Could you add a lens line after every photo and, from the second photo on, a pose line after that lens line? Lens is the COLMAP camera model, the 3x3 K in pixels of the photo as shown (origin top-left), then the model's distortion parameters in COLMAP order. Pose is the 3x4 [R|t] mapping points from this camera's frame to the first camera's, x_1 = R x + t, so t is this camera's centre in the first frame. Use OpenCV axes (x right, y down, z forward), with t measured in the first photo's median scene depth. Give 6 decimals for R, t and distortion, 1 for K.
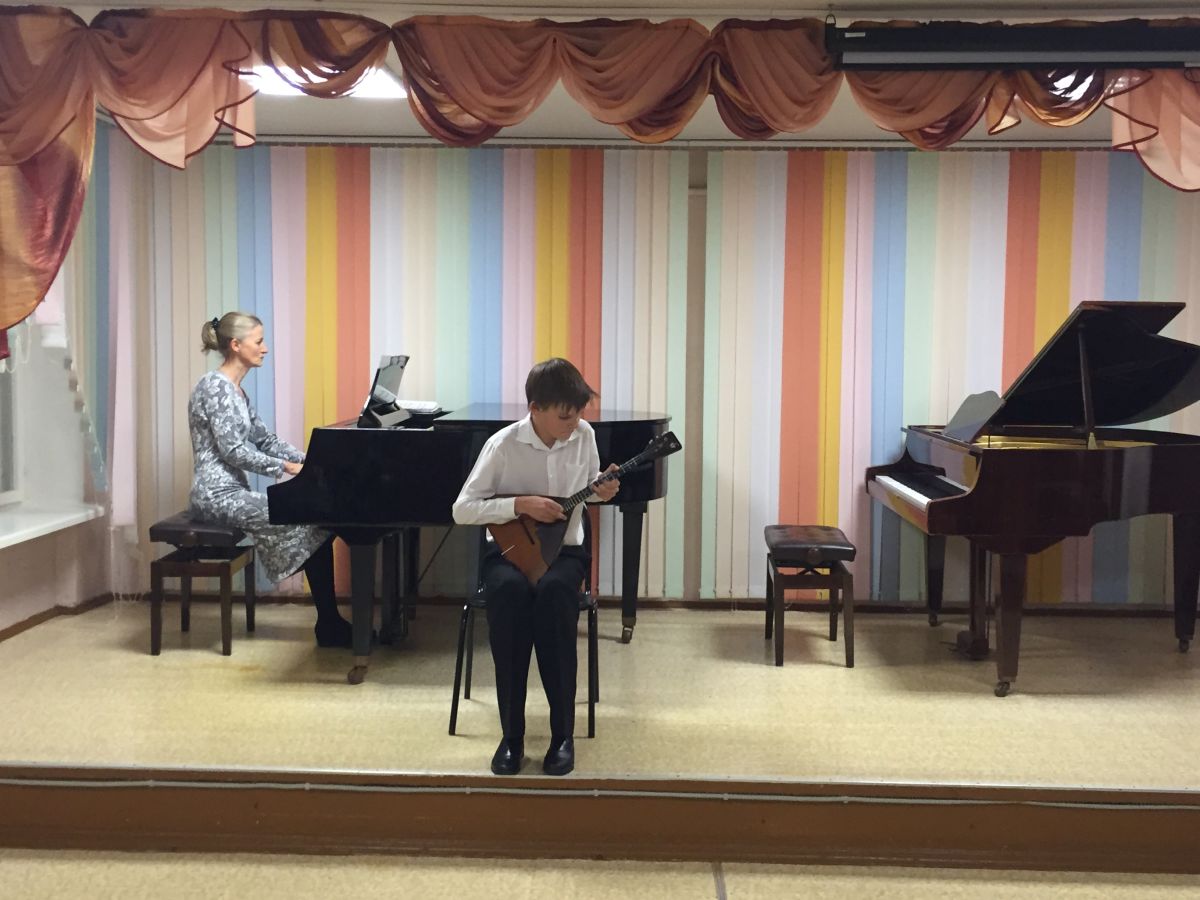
lens RADIAL K [[1377.5, 0, 593.2], [0, 1377.5, 452.4], [0, 0, 1]] dist [0.042923, 0.000000]
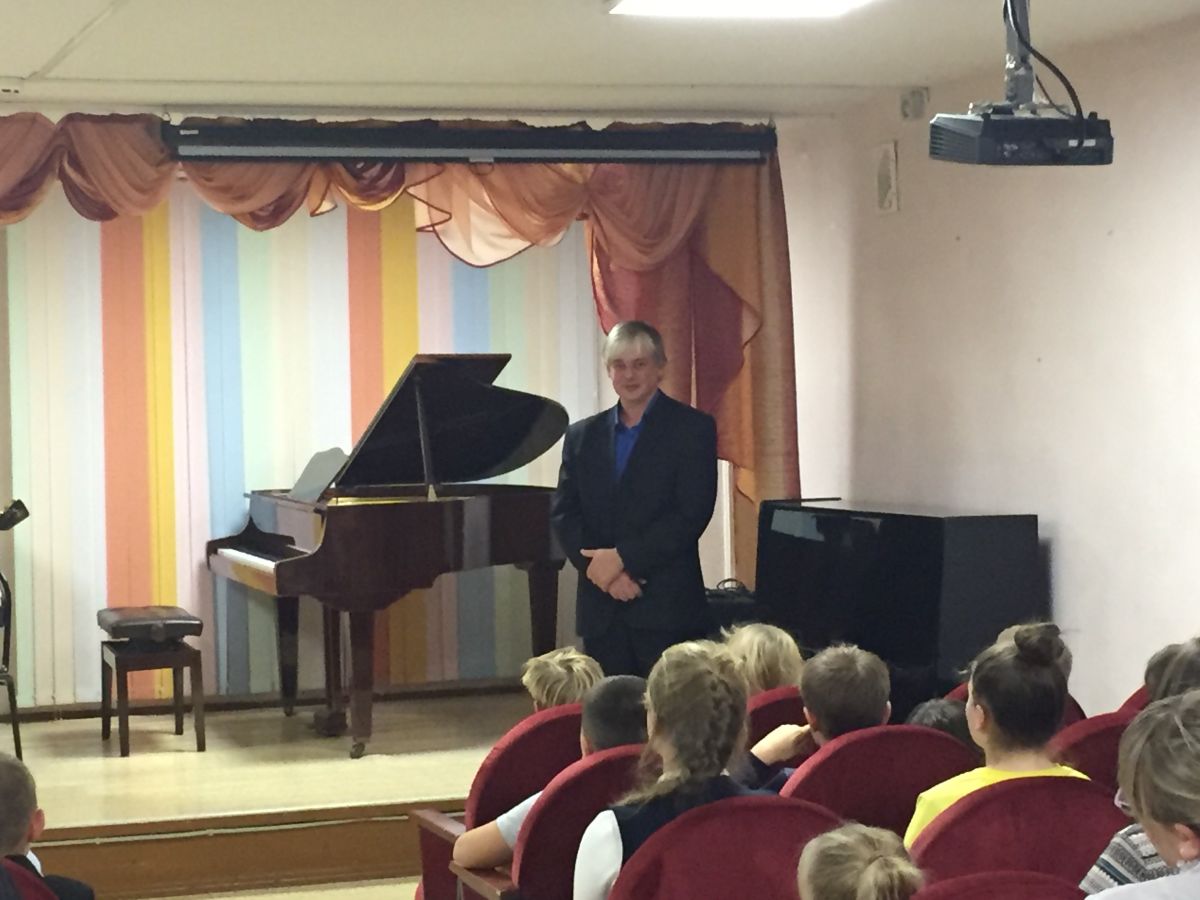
lens RADIAL K [[2623.8, 0, 562.5], [0, 2623.8, 432.7], [0, 0, 1]] dist [0.095817, 0.000000]
pose [[0.940095, -0.033275, 0.339286, -0.234015], [0.053108, 0.997369, -0.049338, 0.056249], [-0.336752, 0.064401, 0.939389, -0.987389]]
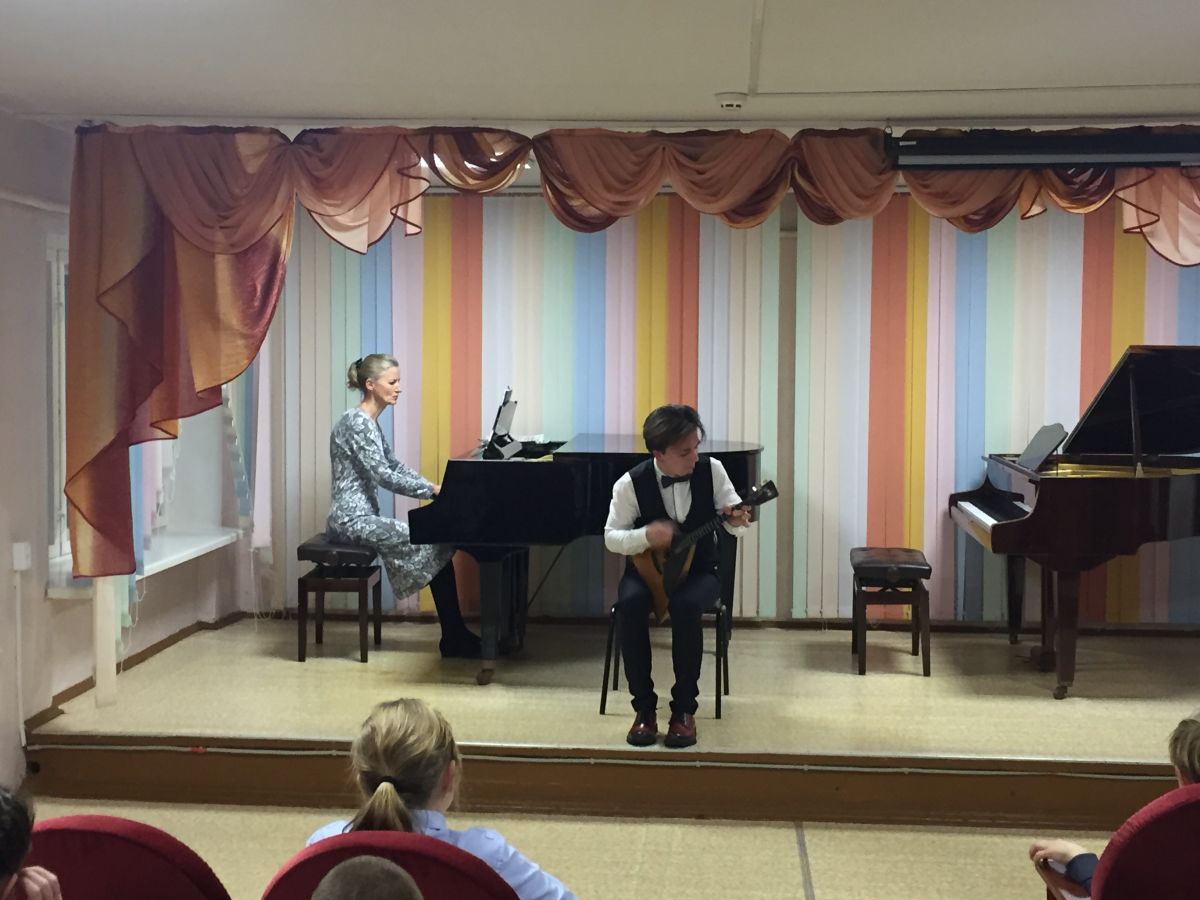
lens RADIAL K [[1681.0, 0, 580.0], [0, 1681.0, 457.7], [0, 0, 1]] dist [0.010602, 0.000000]
pose [[0.998282, -0.002001, -0.058563, -0.013914], [0.001383, 0.999943, -0.010599, -0.005481], [0.058580, 0.010499, 0.998227, -0.463043]]
